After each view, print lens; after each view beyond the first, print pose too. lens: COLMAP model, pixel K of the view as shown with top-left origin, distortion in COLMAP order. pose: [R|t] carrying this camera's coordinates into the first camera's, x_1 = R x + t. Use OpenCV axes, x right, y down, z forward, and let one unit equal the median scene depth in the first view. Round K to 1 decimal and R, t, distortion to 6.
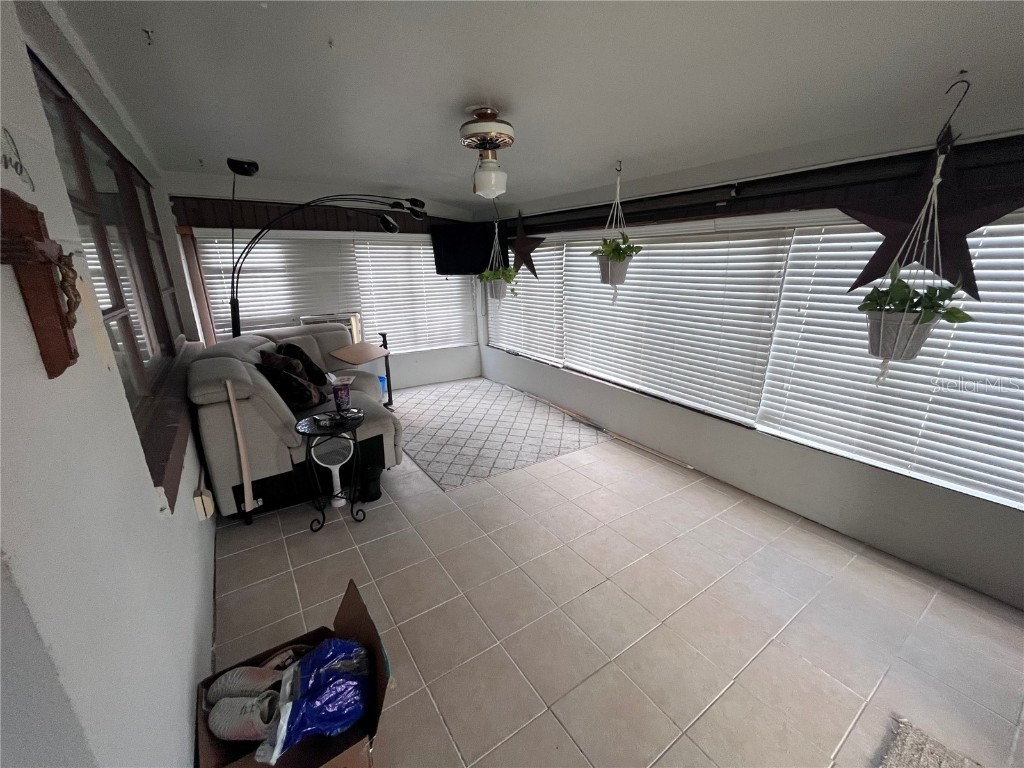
lens RADIAL K [[412.3, 0, 516.1], [0, 412.3, 387.2], [0, 0, 1]] dist [-0.002463, -0.000143]
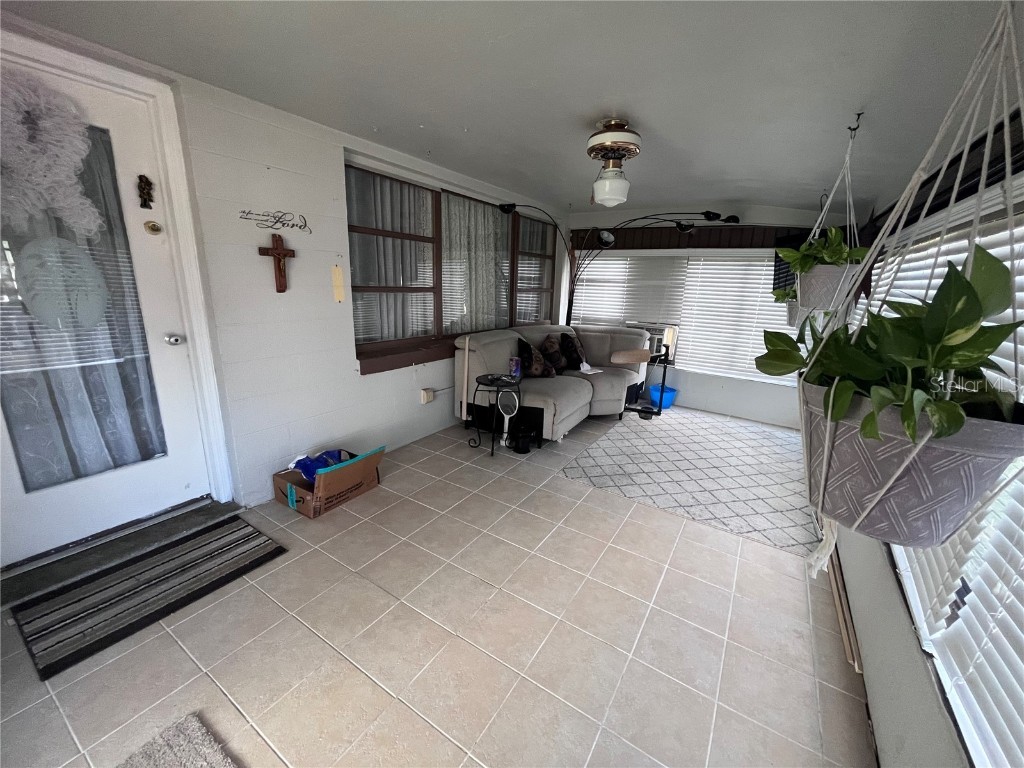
lens RADIAL K [[412.3, 0, 515.2], [0, 412.3, 381.8], [0, 0, 1]] dist [-0.002463, -0.000143]
pose [[0.386203, 0.240647, -0.890470, 0.536130], [-0.303885, 0.944671, 0.123498, -0.064111], [0.870920, 0.222905, 0.437964, 0.281270]]
